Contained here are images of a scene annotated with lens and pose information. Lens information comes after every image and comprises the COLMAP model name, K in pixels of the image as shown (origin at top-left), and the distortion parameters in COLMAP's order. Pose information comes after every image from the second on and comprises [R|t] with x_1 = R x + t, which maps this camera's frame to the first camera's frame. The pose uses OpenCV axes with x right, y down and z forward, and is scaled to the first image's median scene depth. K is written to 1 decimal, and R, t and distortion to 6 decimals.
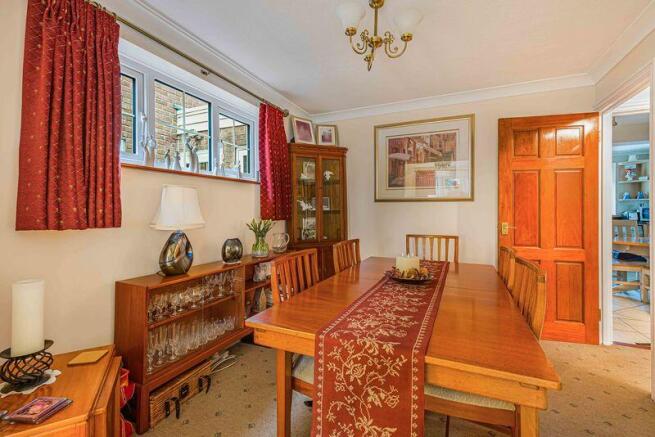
lens RADIAL K [[285.3, 0, 328.7], [0, 285.3, 209.7], [0, 0, 1]] dist [0.000290, 0.000299]
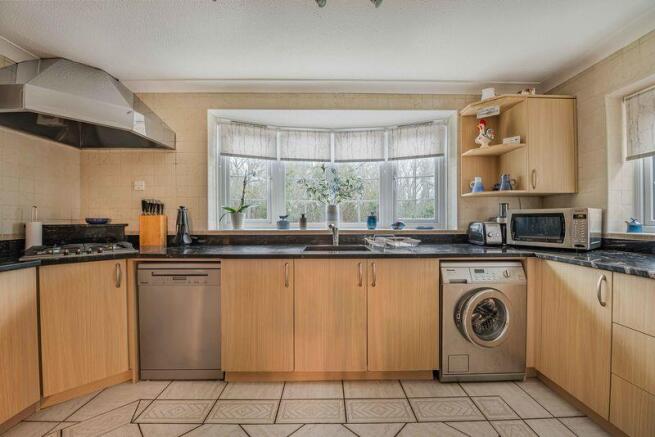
lens RADIAL K [[265.1, 0, 329.1], [0, 265.1, 218.1], [0, 0, 1]] dist [-0.011903, -0.000127]
pose [[0.901568, -0.001701, 0.432633, 0.681016], [0.002648, 0.999995, -0.001587, 0.001047], [-0.432629, 0.002576, 0.901569, 0.750672]]
